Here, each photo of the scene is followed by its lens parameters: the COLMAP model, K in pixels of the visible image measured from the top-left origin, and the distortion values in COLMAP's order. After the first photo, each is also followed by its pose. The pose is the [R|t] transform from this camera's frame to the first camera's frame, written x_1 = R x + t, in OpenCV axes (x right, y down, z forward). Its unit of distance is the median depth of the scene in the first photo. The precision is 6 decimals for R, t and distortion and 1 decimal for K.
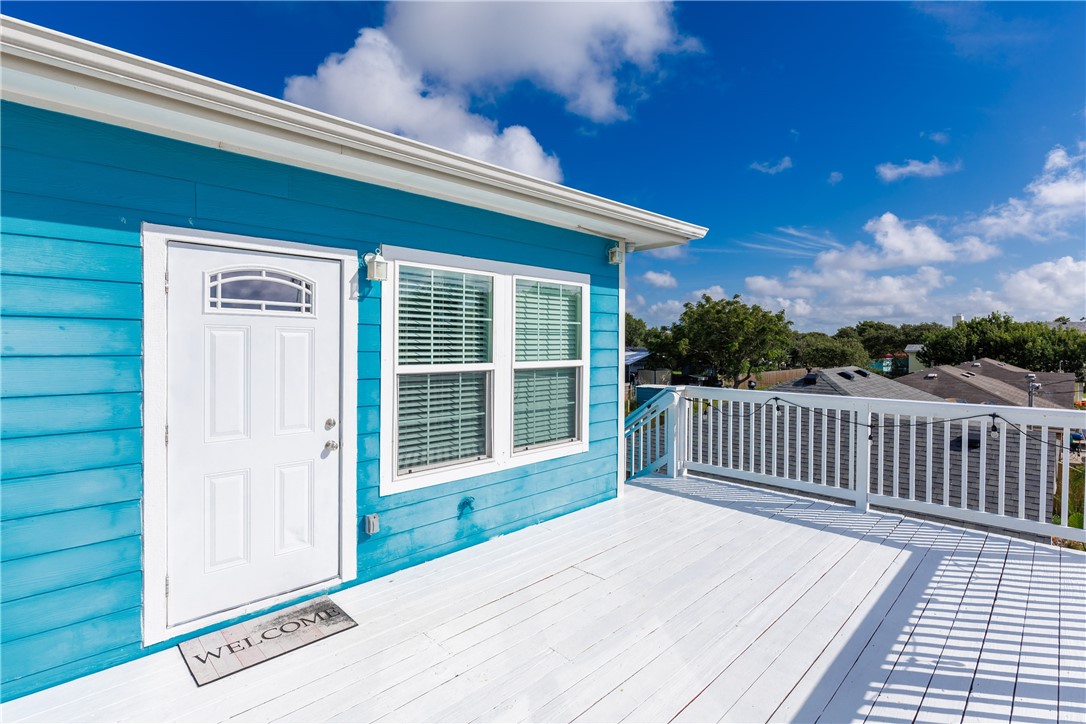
lens RADIAL K [[521.5, 0, 549.4], [0, 521.5, 350.4], [0, 0, 1]] dist [-0.009757, 0.000435]
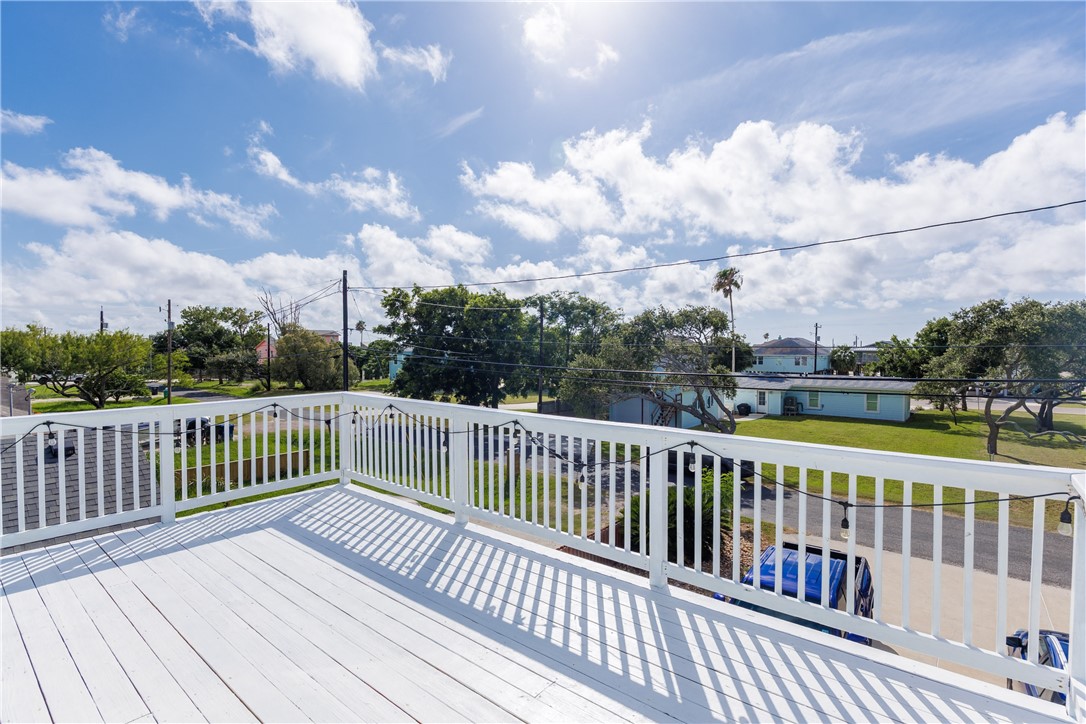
lens RADIAL K [[521.5, 0, 545.9], [0, 521.5, 354.7], [0, 0, 1]] dist [-0.009757, 0.000435]
pose [[-0.097843, -0.015891, 0.995075, -0.554447], [0.013443, 0.999760, 0.017288, -0.011562], [-0.995111, 0.015068, -0.097606, 0.536437]]
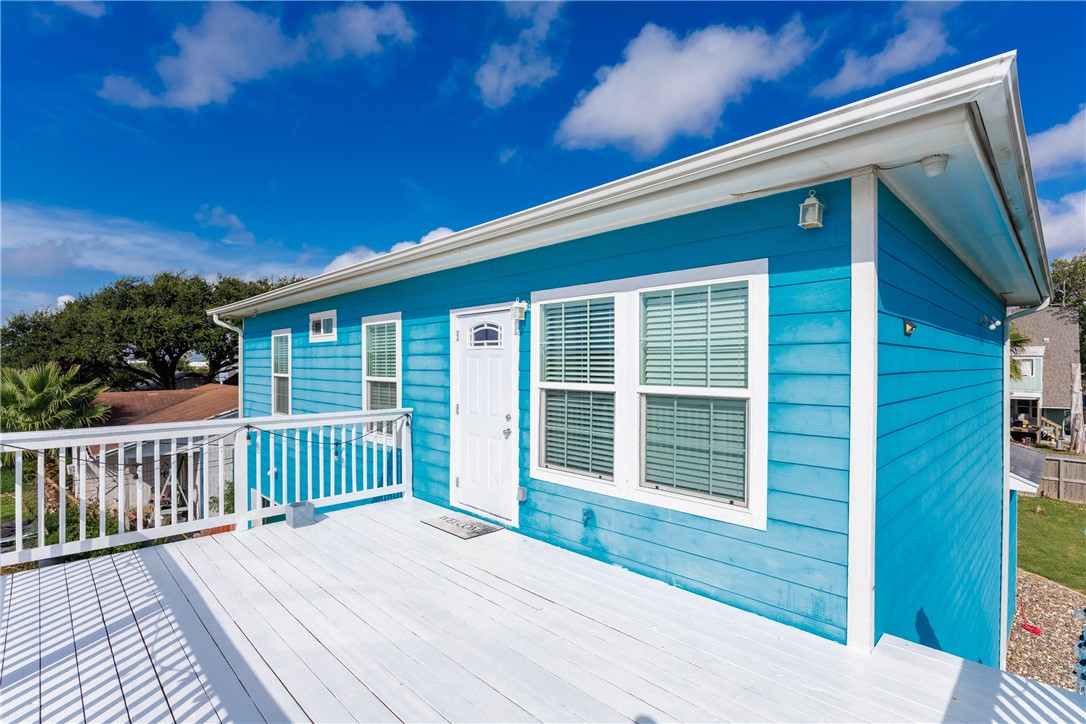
lens RADIAL K [[521.5, 0, 536.3], [0, 521.5, 364.6], [0, 0, 1]] dist [-0.009757, 0.000435]
pose [[-0.016933, -0.000920, -0.999856, 0.998427], [-0.012409, 0.999923, -0.000710, -0.012880], [0.999780, 0.012395, -0.016943, 0.996443]]
